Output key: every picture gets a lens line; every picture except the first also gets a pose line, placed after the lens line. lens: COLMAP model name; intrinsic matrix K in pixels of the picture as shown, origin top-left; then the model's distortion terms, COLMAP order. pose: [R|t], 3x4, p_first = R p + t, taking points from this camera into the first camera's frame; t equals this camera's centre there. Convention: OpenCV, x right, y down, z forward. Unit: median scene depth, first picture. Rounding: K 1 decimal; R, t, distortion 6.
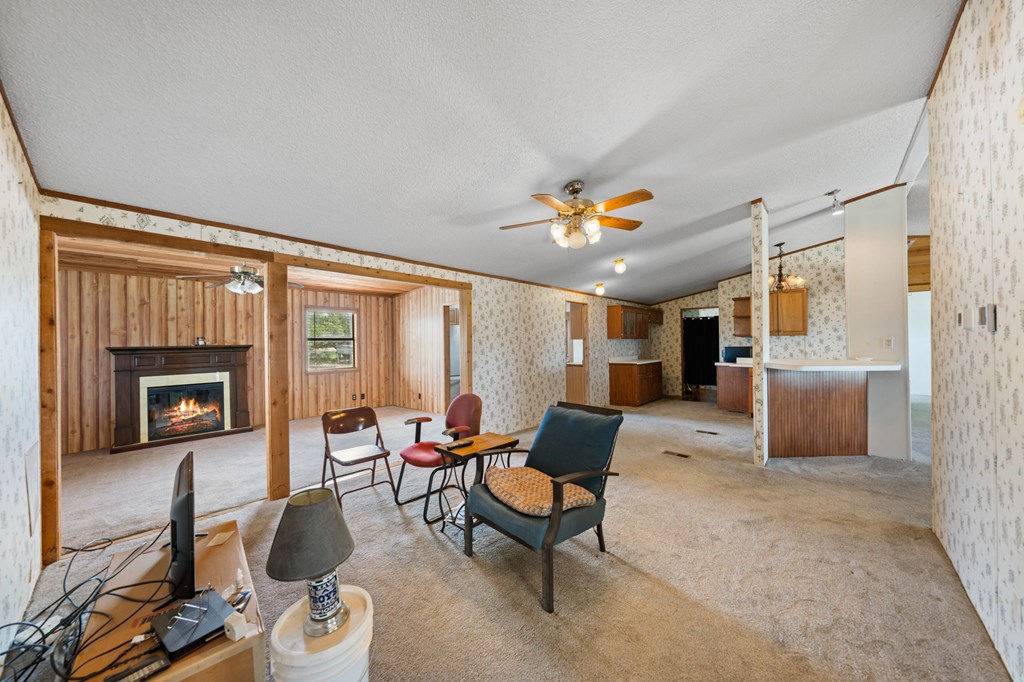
lens RADIAL K [[368.1, 0, 512.0], [0, 368.1, 341.0], [0, 0, 1]] dist [-0.002676, -0.000122]
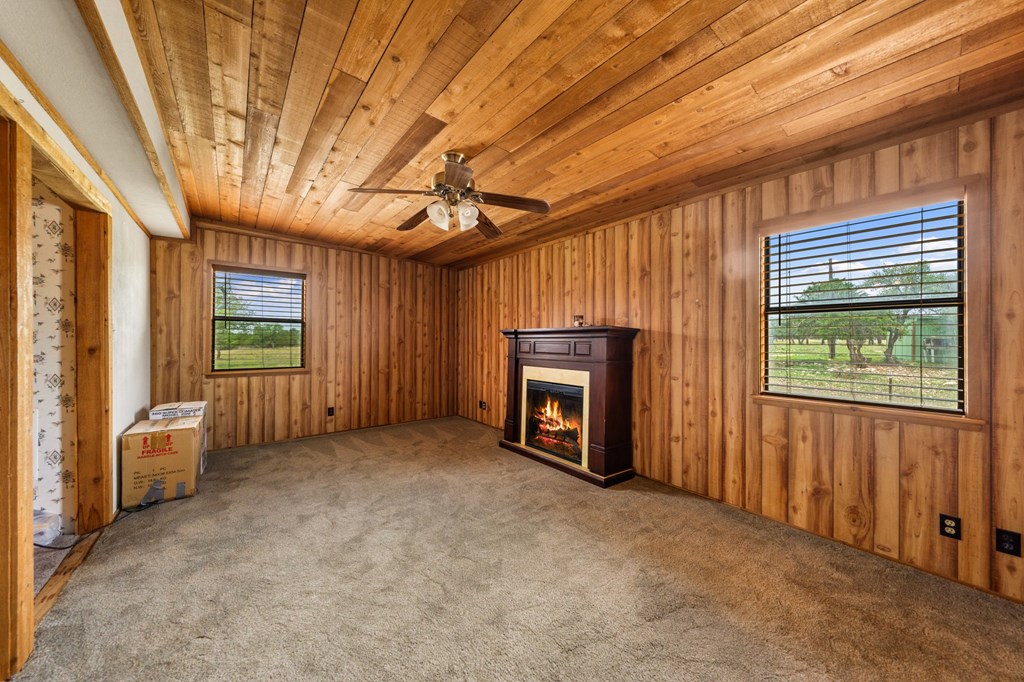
lens RADIAL K [[368.1, 0, 512.0], [0, 368.1, 341.0], [0, 0, 1]] dist [-0.002676, -0.000122]
pose [[-0.191519, 0.004004, -0.981481, -0.152131], [-0.005852, 0.999969, 0.005221, 0.031106], [0.981471, 0.006744, -0.191490, 0.945552]]
